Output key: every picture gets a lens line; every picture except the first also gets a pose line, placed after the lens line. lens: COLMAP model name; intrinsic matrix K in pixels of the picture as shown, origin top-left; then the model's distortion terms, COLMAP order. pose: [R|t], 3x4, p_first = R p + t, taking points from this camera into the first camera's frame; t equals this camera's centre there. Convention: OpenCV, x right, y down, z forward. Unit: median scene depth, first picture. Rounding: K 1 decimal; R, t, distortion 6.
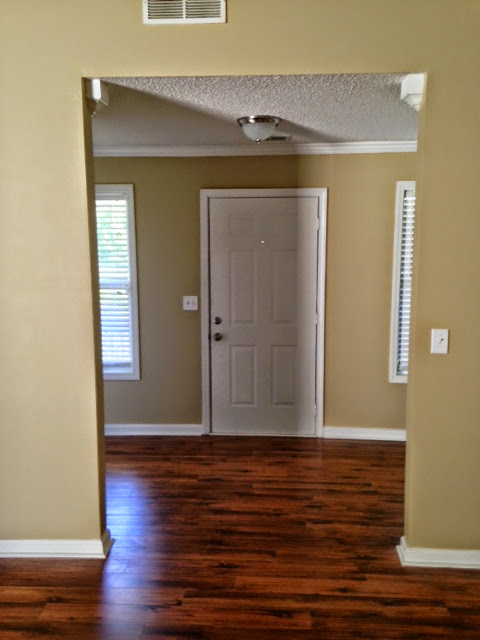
lens RADIAL K [[578.2, 0, 240.0], [0, 578.2, 320.0], [0, 0, 1]] dist [0.183807, -0.241480]
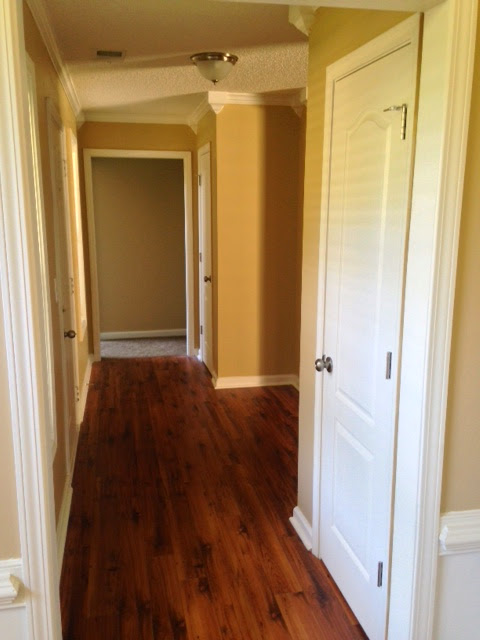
lens RADIAL K [[578.2, 0, 240.0], [0, 578.2, 320.0], [0, 0, 1]] dist [0.183807, -0.241480]
pose [[-0.265402, -0.187981, 0.945635, -0.850313], [0.117800, 0.967138, 0.225317, -0.134099], [-0.956914, 0.171195, -0.234536, 1.141254]]
